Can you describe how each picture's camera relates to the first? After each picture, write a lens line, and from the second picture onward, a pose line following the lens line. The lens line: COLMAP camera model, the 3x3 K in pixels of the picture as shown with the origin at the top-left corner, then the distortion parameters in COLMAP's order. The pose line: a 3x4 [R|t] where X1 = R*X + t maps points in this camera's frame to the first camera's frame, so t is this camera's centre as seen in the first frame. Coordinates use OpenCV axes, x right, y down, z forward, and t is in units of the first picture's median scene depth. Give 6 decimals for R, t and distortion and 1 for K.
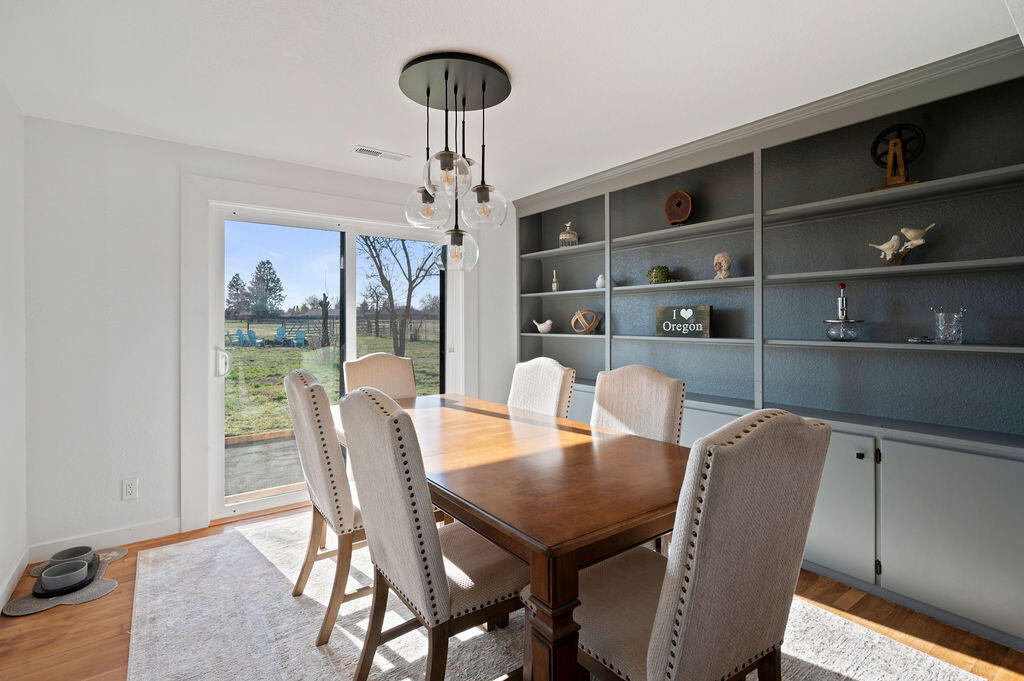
lens RADIAL K [[482.5, 0, 512.0], [0, 482.5, 324.3], [0, 0, 1]] dist [0.002357, 0.000004]
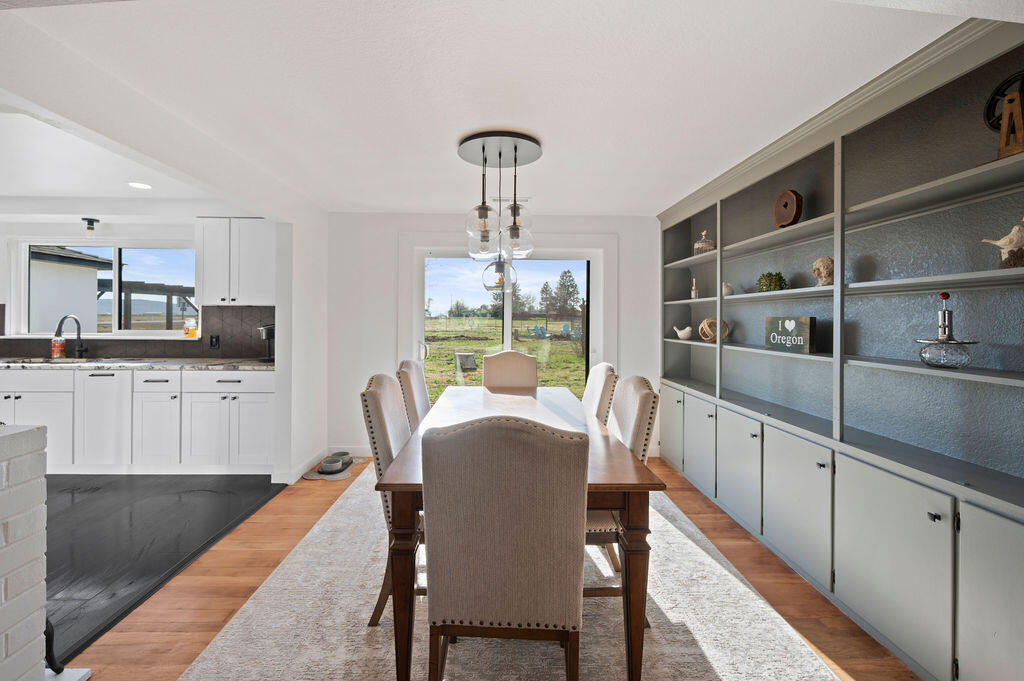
lens RADIAL K [[433.3, 0, 509.6], [0, 433.3, 322.1], [0, 0, 1]] dist [-0.000736, 0.000029]
pose [[0.822817, 0.014560, -0.568120, 0.391166], [-0.015069, 0.999879, 0.003800, -0.022805], [0.568107, 0.005434, 0.822937, 0.029276]]
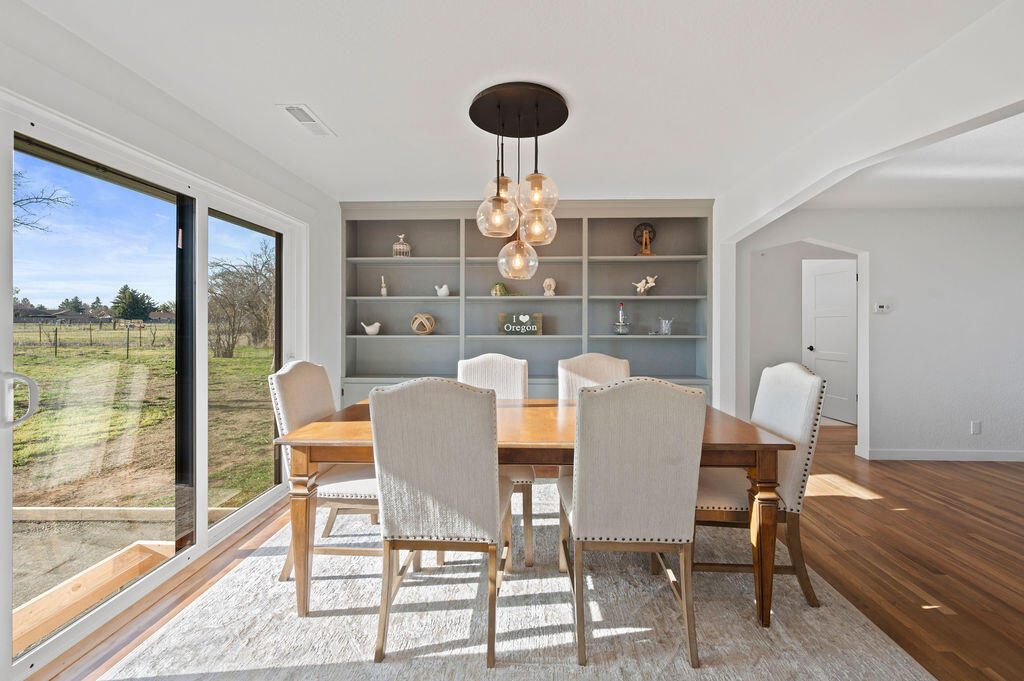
lens RADIAL K [[407.6, 0, 515.5], [0, 407.6, 330.7], [0, 0, 1]] dist [-0.000014, 0.000029]
pose [[0.627651, -0.005315, 0.778477, -0.586775], [0.004012, 0.999985, 0.003593, 0.009499], [-0.778484, 0.000868, 0.627663, 0.269901]]
